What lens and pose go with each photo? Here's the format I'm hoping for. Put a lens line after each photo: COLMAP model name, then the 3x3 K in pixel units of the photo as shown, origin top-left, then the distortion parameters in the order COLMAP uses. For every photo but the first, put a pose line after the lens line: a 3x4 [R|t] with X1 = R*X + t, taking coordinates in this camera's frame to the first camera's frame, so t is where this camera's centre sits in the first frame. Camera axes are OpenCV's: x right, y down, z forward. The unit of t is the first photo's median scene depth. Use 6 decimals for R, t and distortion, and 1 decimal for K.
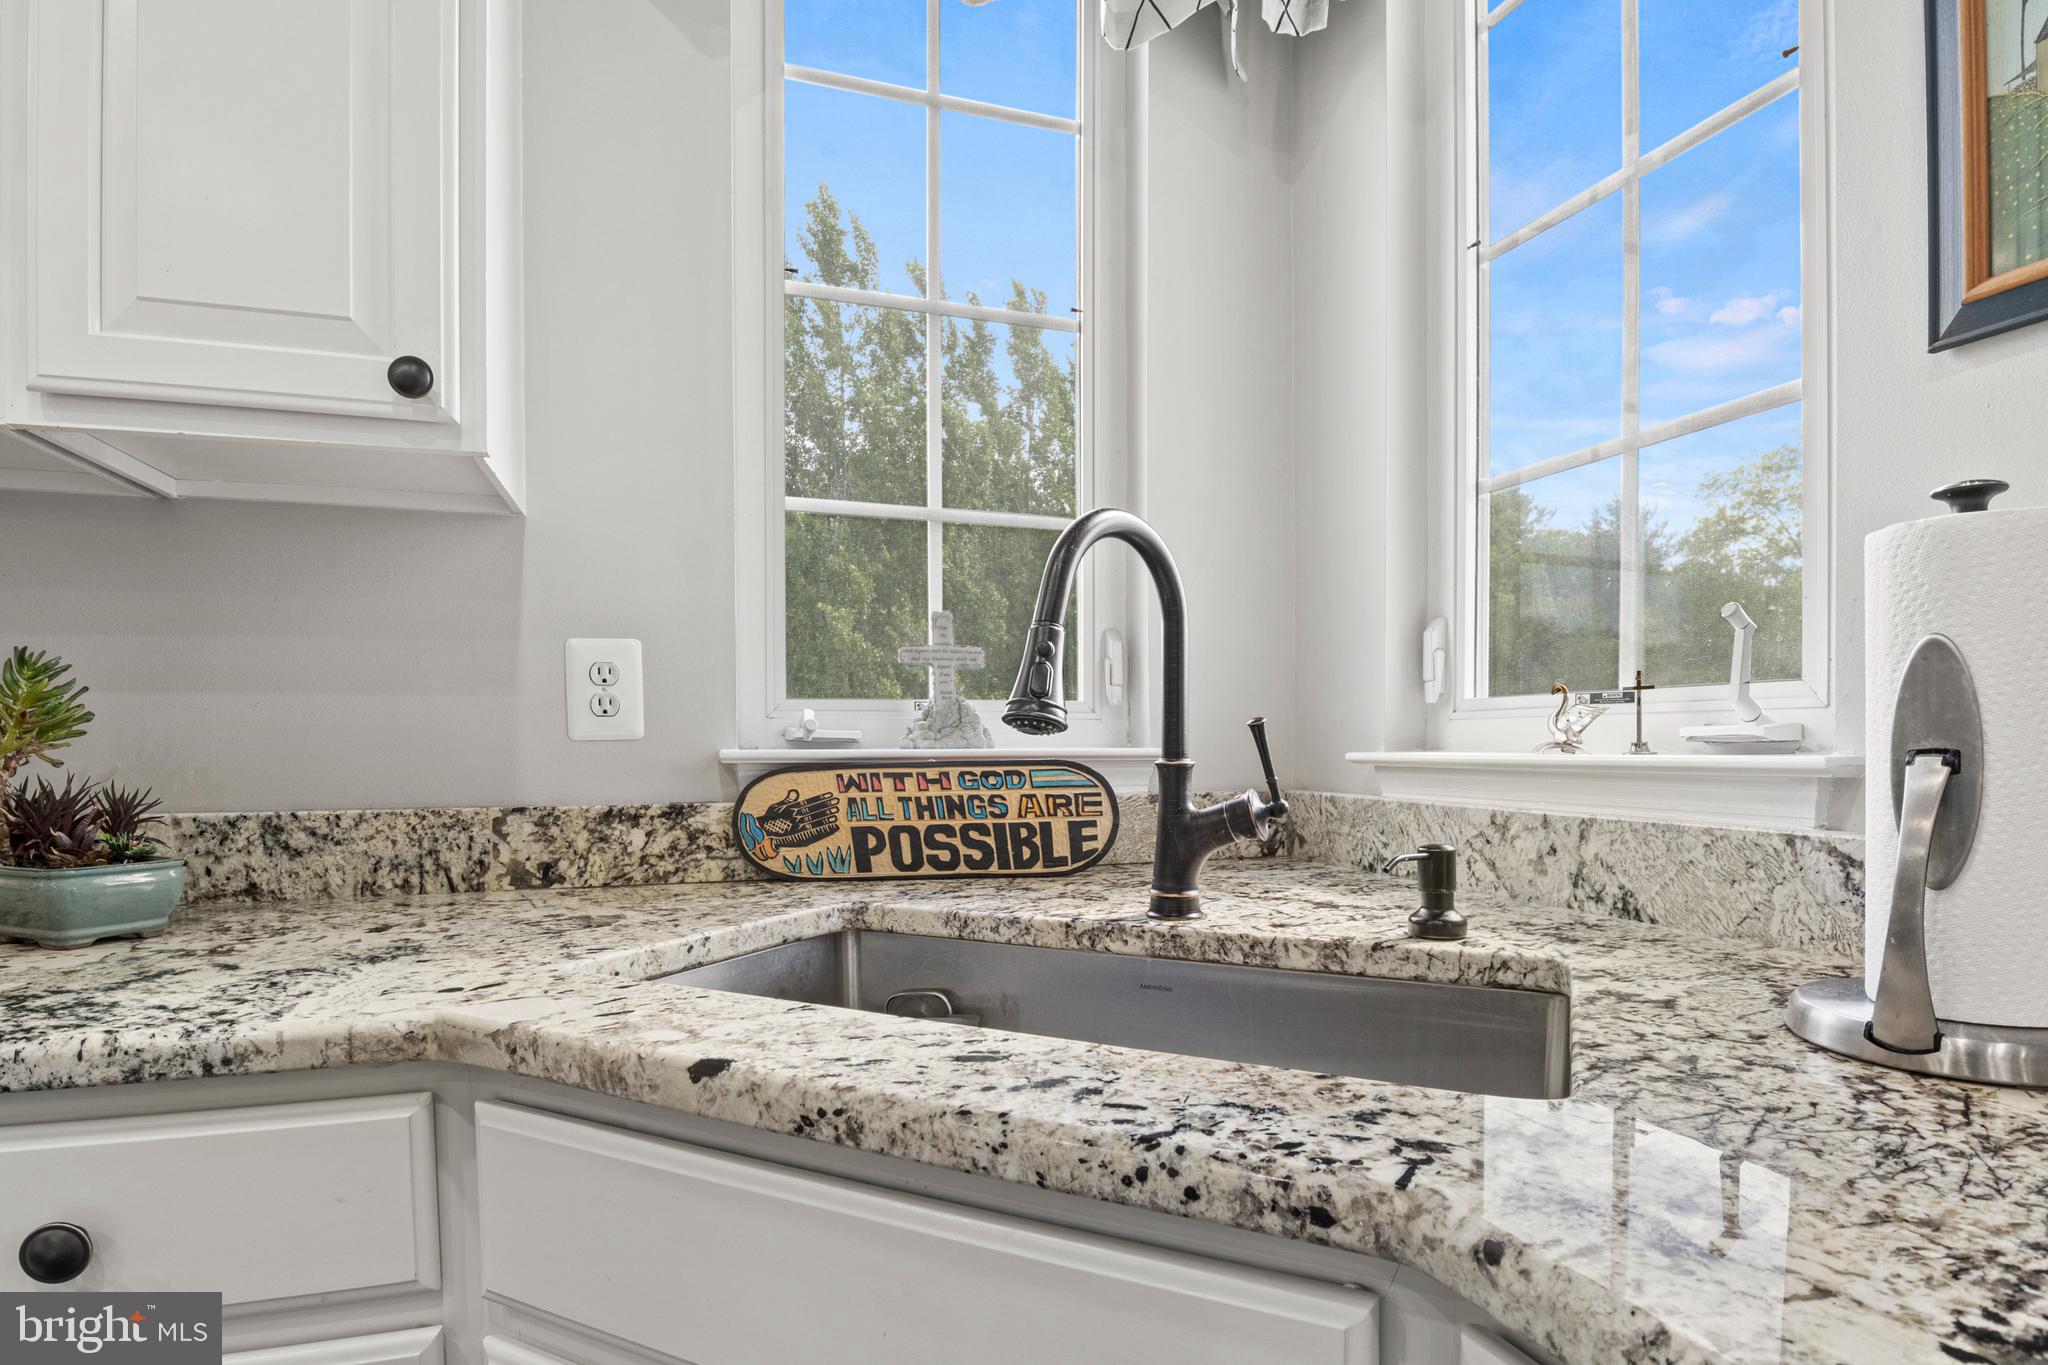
lens RADIAL K [[1071.7, 0, 1024.3], [0, 1071.7, 777.0], [0, 0, 1]] dist [-0.015615, -0.000384]
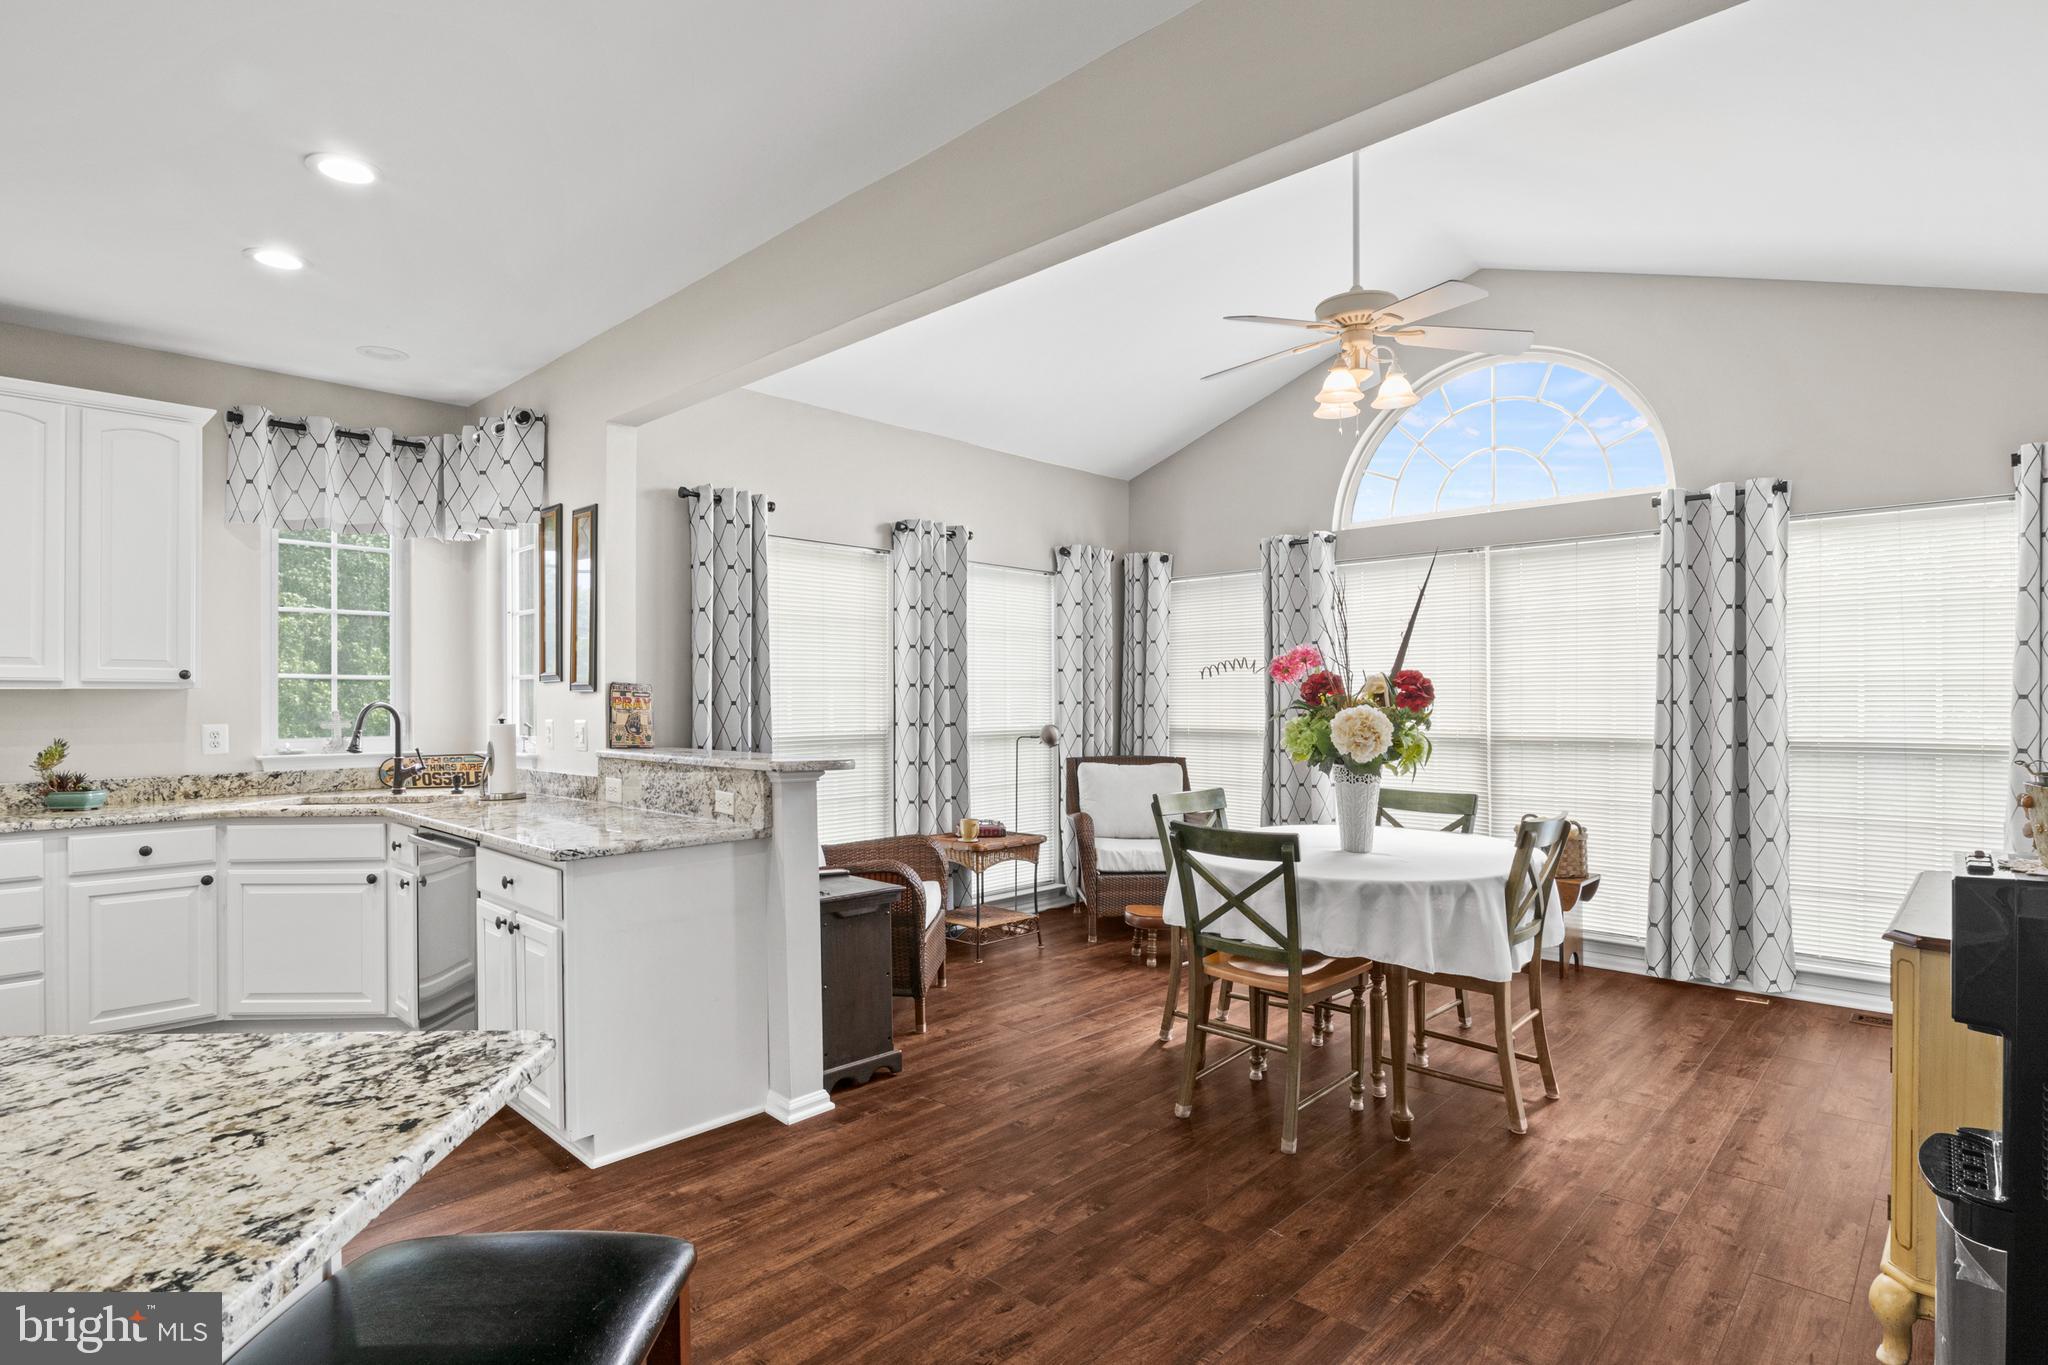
lens RADIAL K [[1030.2, 0, 1033.6], [0, 1030.2, 686.7], [0, 0, 1]] dist [-0.011081, -0.000247]
pose [[0.884232, 0.002849, 0.467038, 0.426057], [0.020861, 0.998743, -0.045587, -0.053118], [-0.466581, 0.050052, 0.883061, -3.411753]]
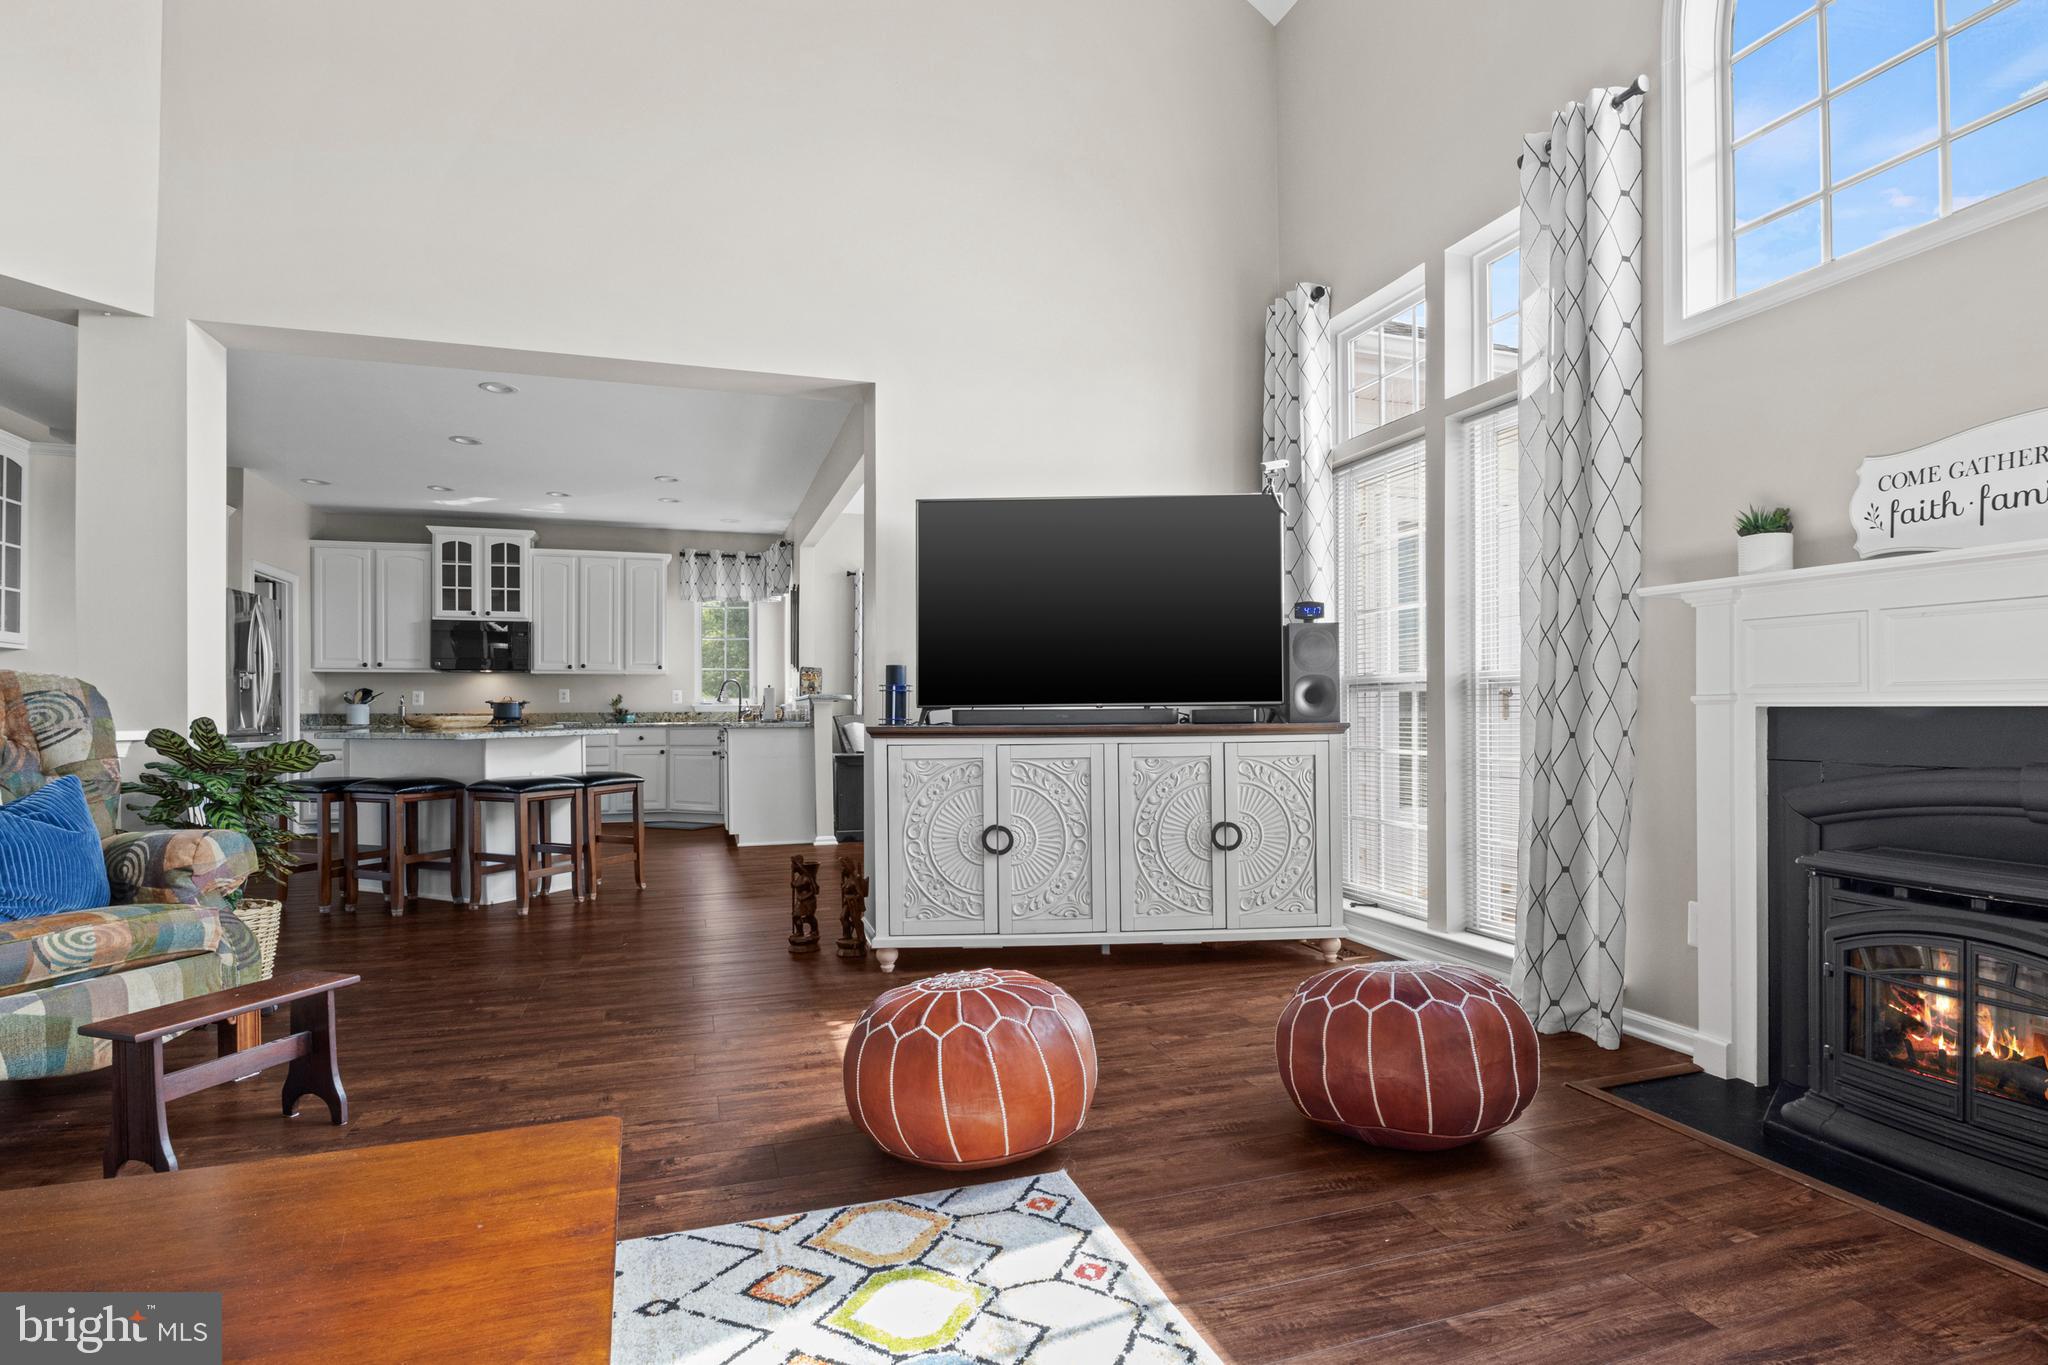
lens RADIAL K [[1005.5, 0, 1031.8], [0, 1005.5, 699.5], [0, 0, 1]] dist [0.001149, -0.000202]
pose [[0.999960, -0.003610, 0.008228, 2.326193], [0.003995, 0.998874, -0.047266, 0.321494], [-0.008048, 0.047297, 0.998848, -6.920371]]
